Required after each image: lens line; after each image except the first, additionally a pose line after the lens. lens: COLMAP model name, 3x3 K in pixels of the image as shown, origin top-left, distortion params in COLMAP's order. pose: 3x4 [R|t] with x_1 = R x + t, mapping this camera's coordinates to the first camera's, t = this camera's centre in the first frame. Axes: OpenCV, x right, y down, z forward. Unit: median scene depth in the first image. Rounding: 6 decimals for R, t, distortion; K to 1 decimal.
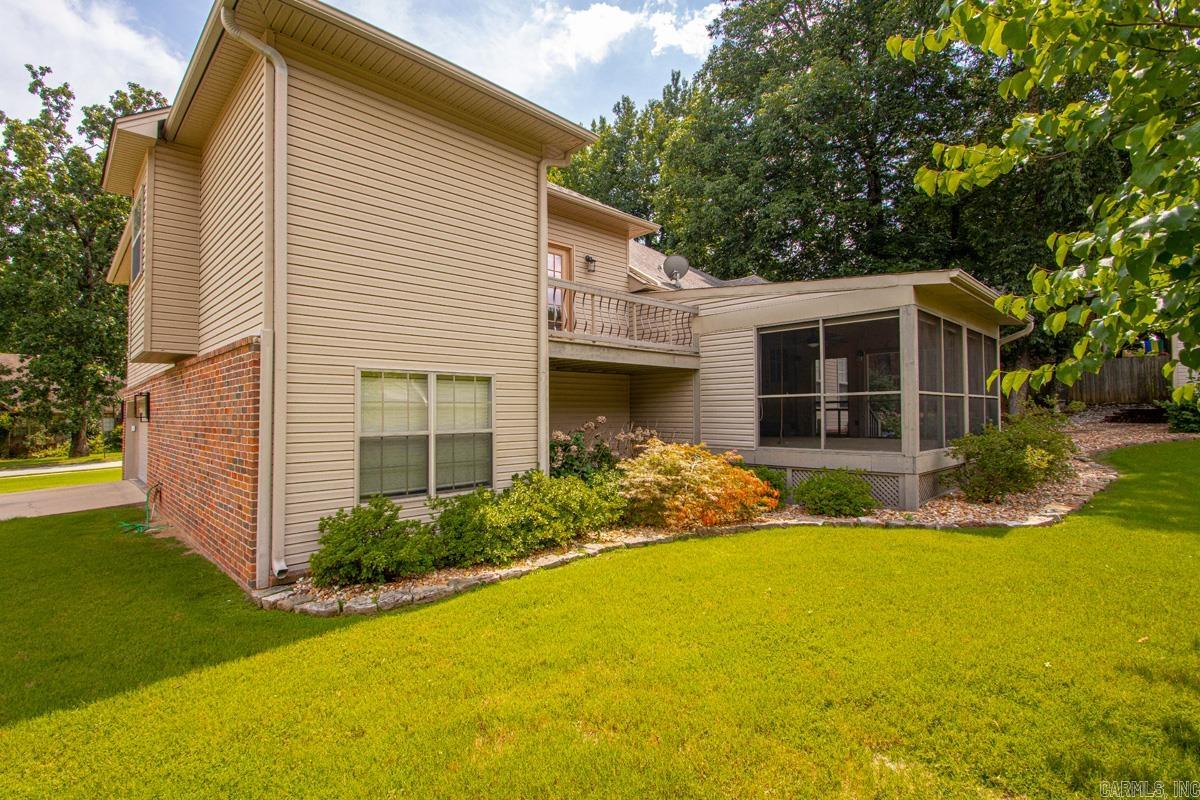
lens RADIAL K [[551.5, 0, 599.4], [0, 551.5, 418.1], [0, 0, 1]] dist [0.000154, -0.001337]
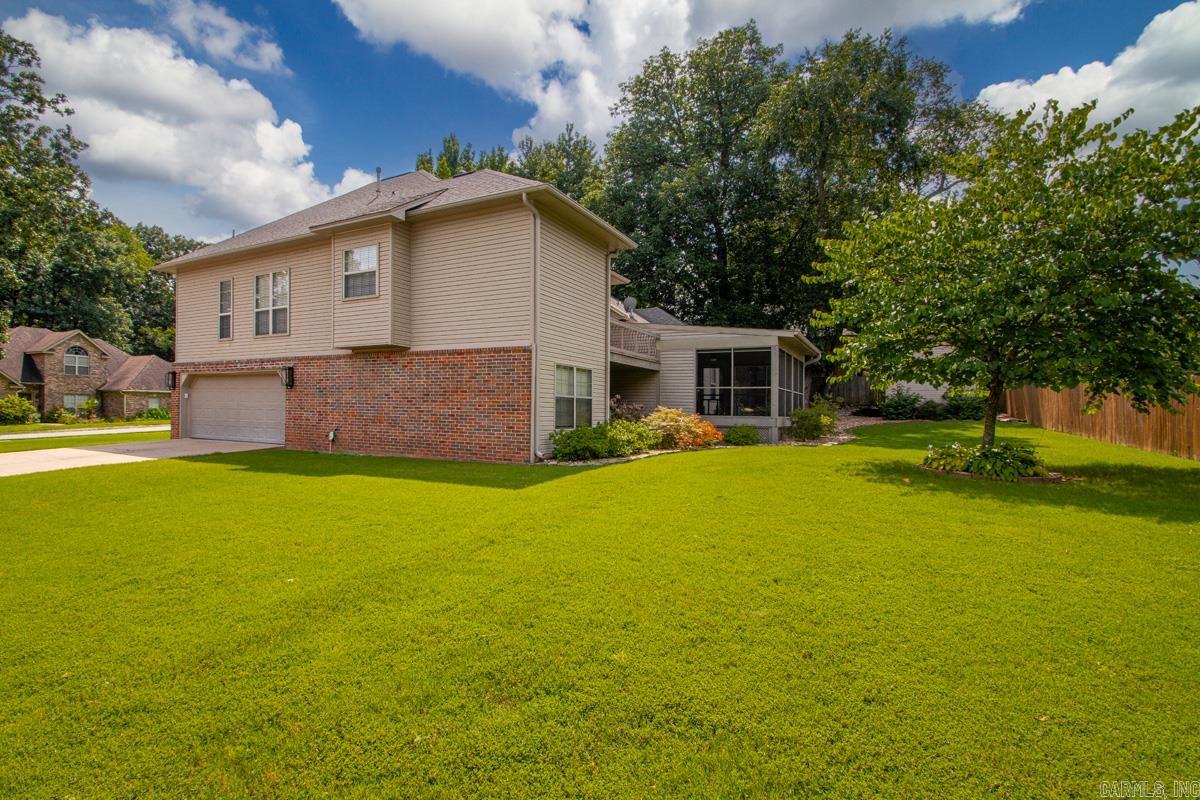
lens RADIAL K [[551.5, 0, 599.3], [0, 551.5, 412.0], [0, 0, 1]] dist [0.000154, -0.001337]
pose [[0.950850, 0.026336, 0.308529, -0.657890], [-0.023643, 0.999643, -0.012463, 0.081151], [-0.308747, 0.004556, 0.951133, -0.717191]]
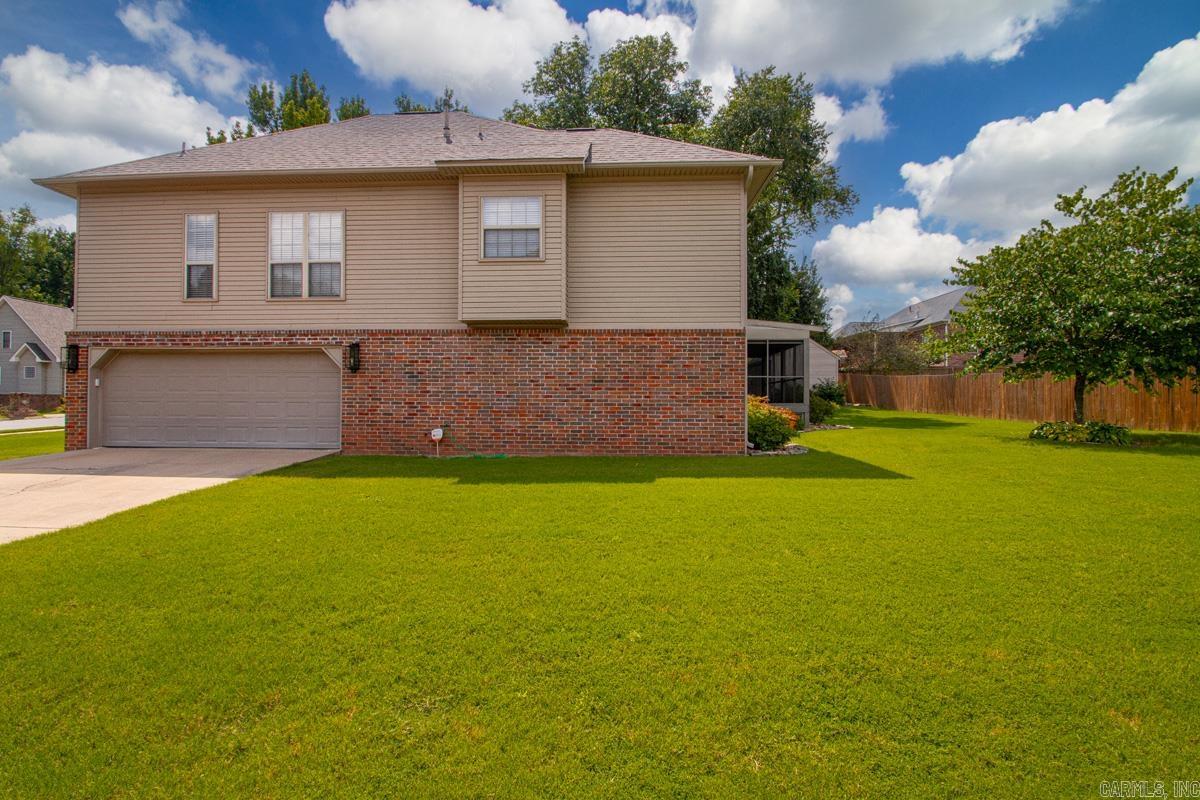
lens RADIAL K [[551.5, 0, 600.6], [0, 551.5, 400.3], [0, 0, 1]] dist [0.000154, -0.001337]
pose [[0.736954, 0.019206, 0.675670, -1.509946], [-0.004611, 0.999716, -0.023388, 0.101073], [-0.675927, 0.014120, 0.736833, -0.082408]]
